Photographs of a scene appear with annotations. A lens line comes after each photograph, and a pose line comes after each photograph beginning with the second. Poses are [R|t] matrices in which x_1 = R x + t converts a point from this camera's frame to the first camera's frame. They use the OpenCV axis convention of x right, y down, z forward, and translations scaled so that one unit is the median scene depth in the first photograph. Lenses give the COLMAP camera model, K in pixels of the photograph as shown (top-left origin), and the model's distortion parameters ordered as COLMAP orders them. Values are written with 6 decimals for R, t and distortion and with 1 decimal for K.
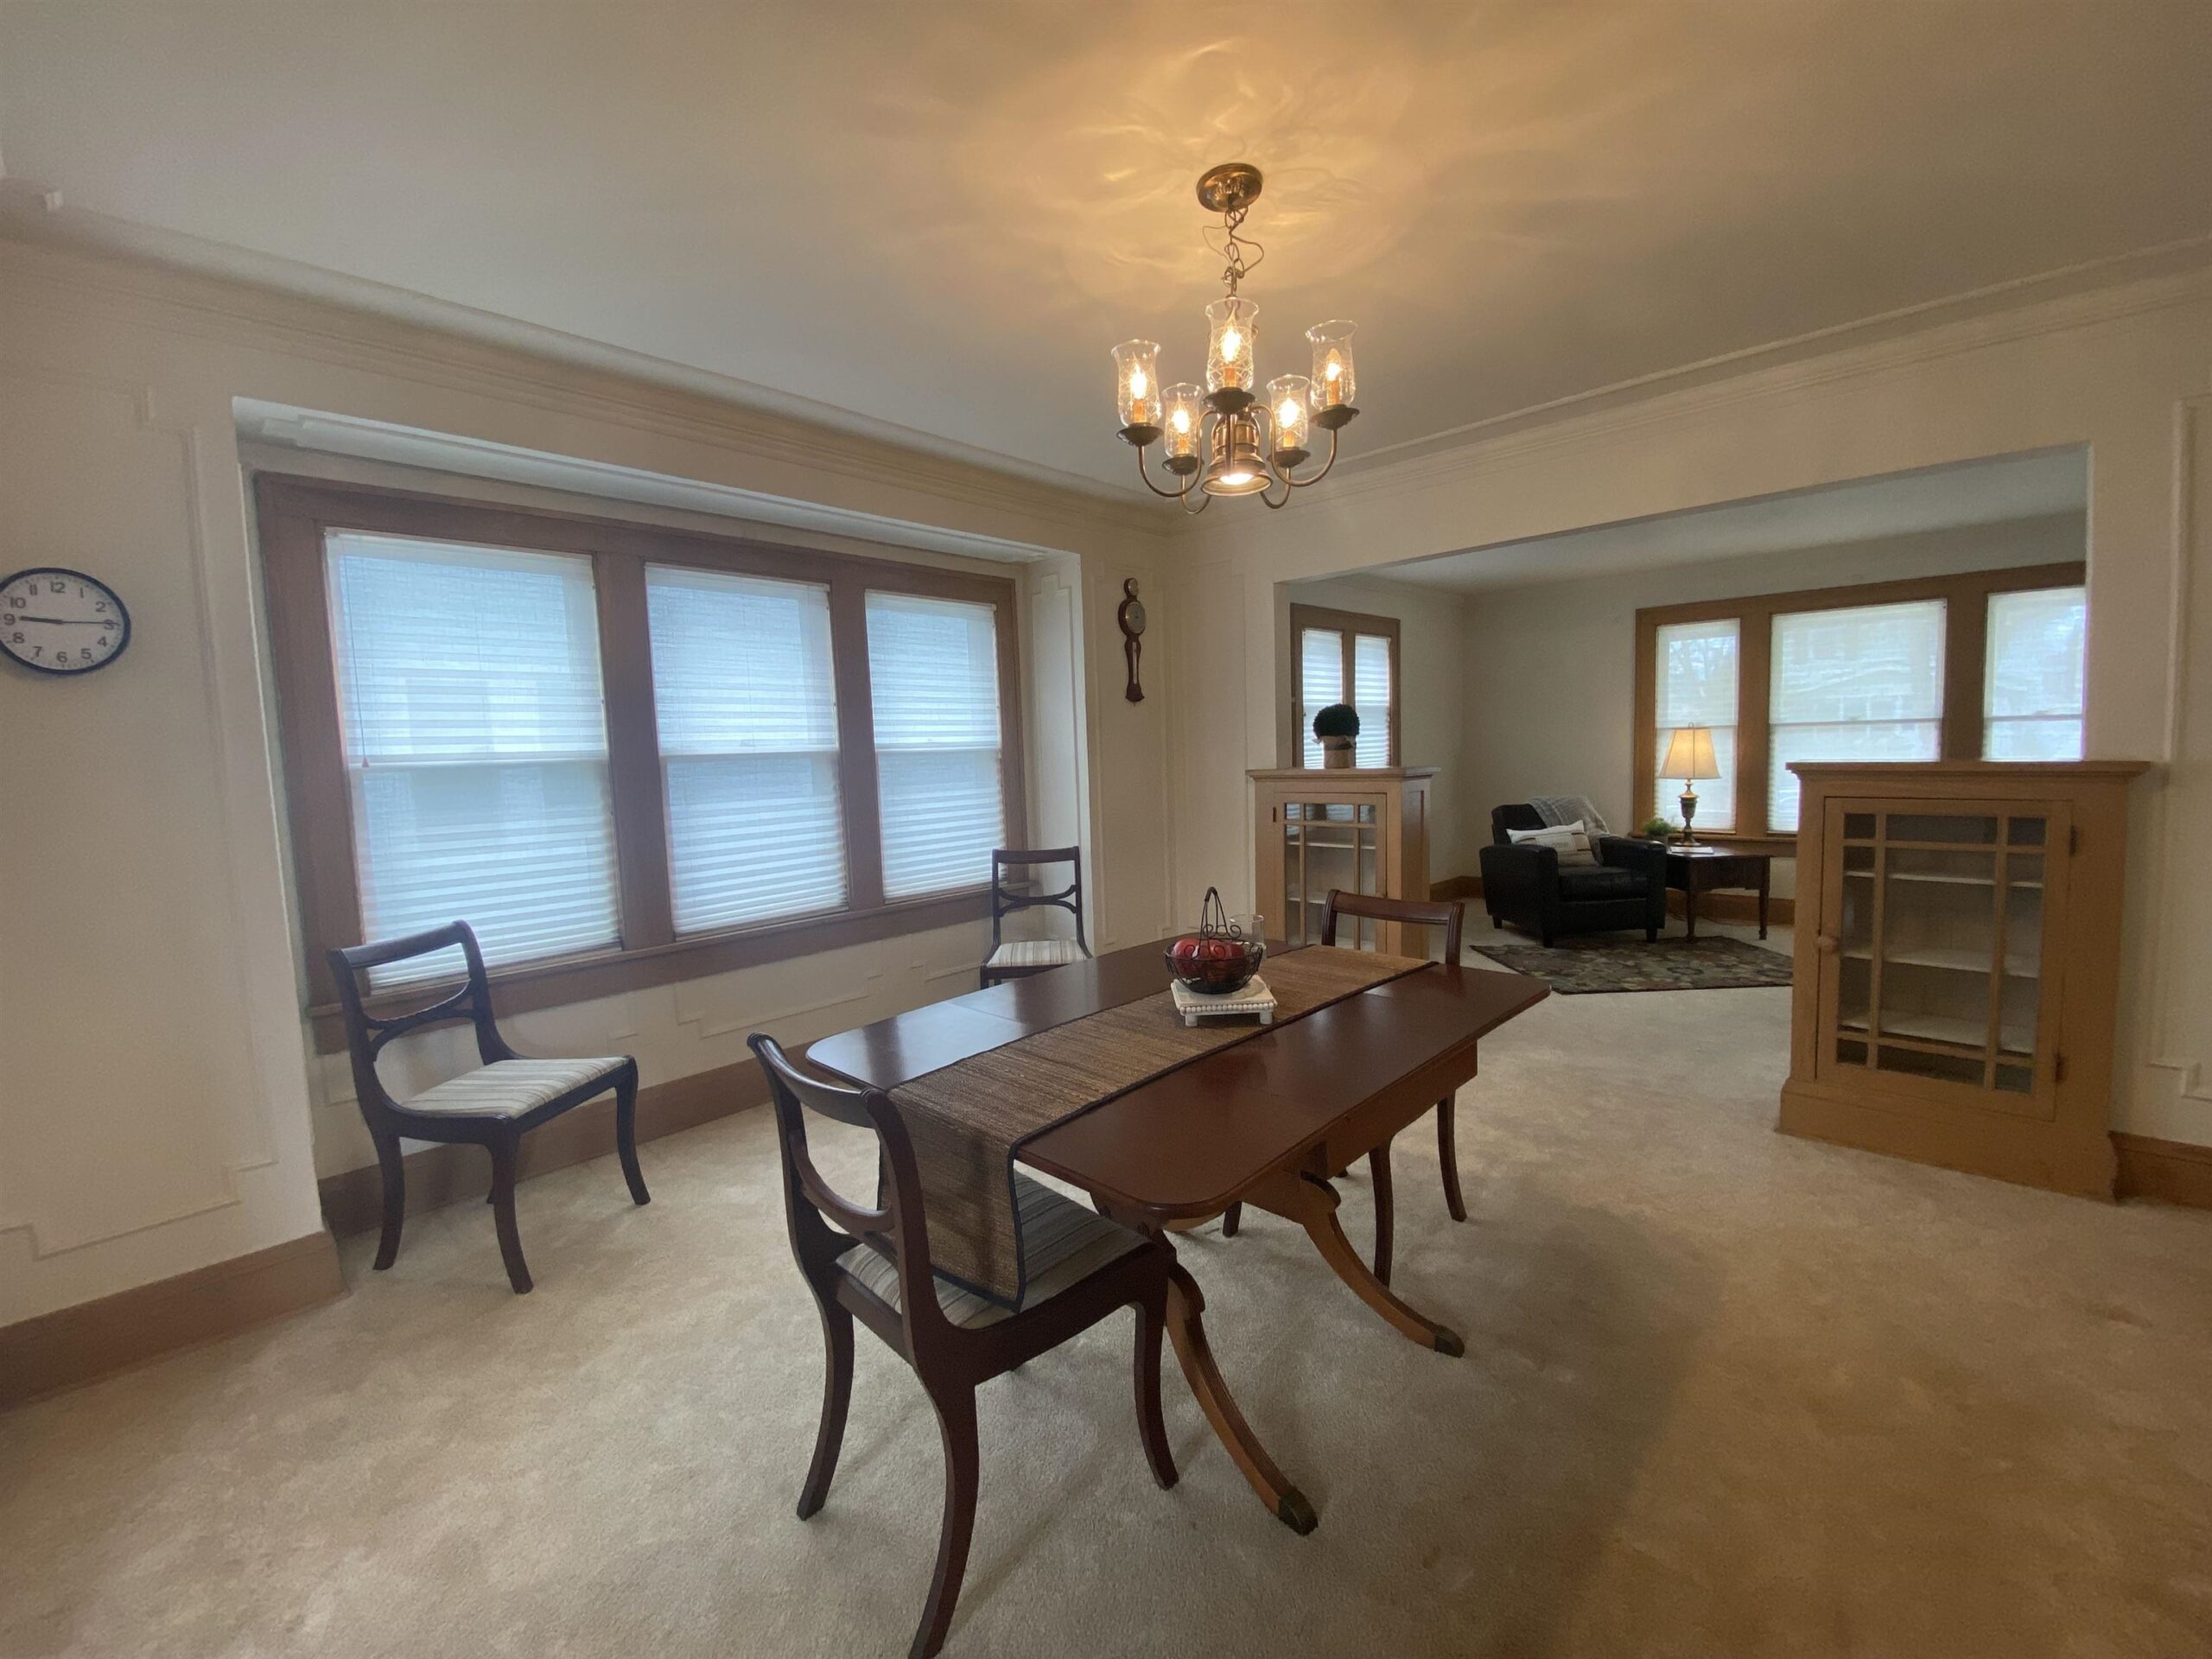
lens RADIAL K [[888.8, 0, 1106.6], [0, 888.8, 818.8], [0, 0, 1]] dist [0.048741, -0.036606]
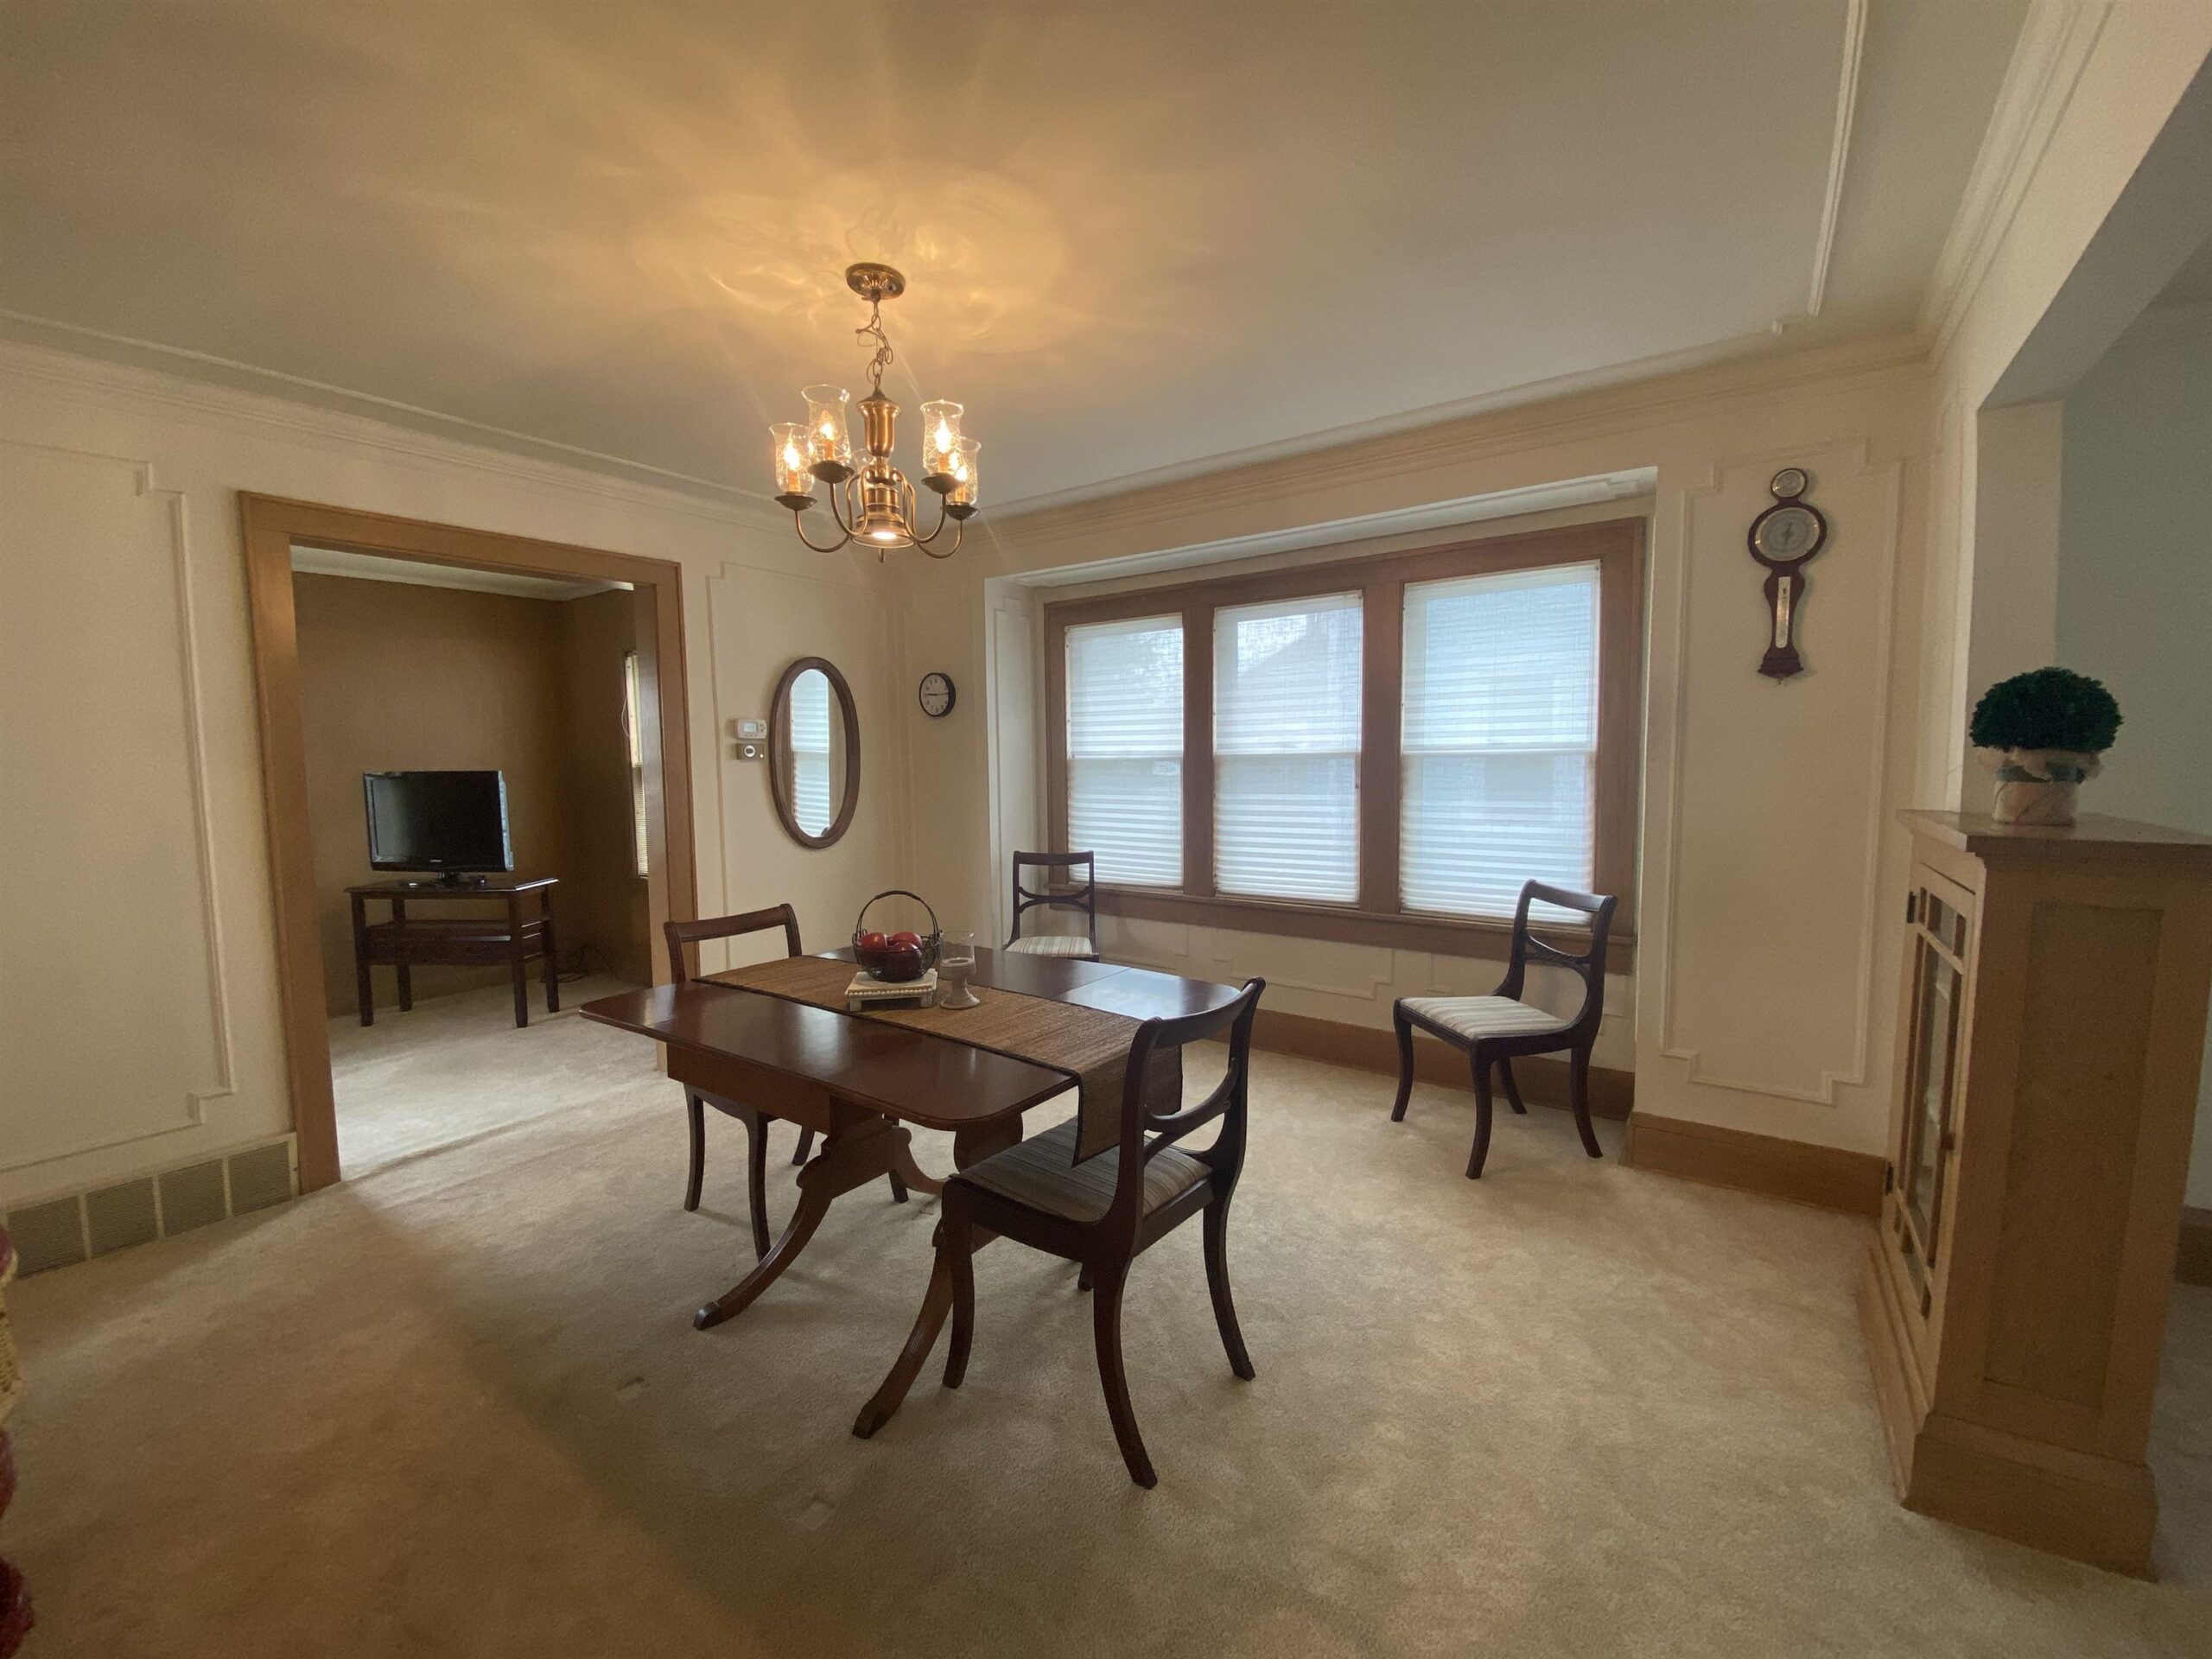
lens RADIAL K [[888.8, 0, 1106.6], [0, 888.8, 818.8], [0, 0, 1]] dist [0.048741, -0.036606]
pose [[0.155311, 0.101592, -0.982628, 0.713623], [-0.074095, 0.993094, 0.090963, -0.076705], [0.985083, 0.058680, 0.161766, 0.593905]]
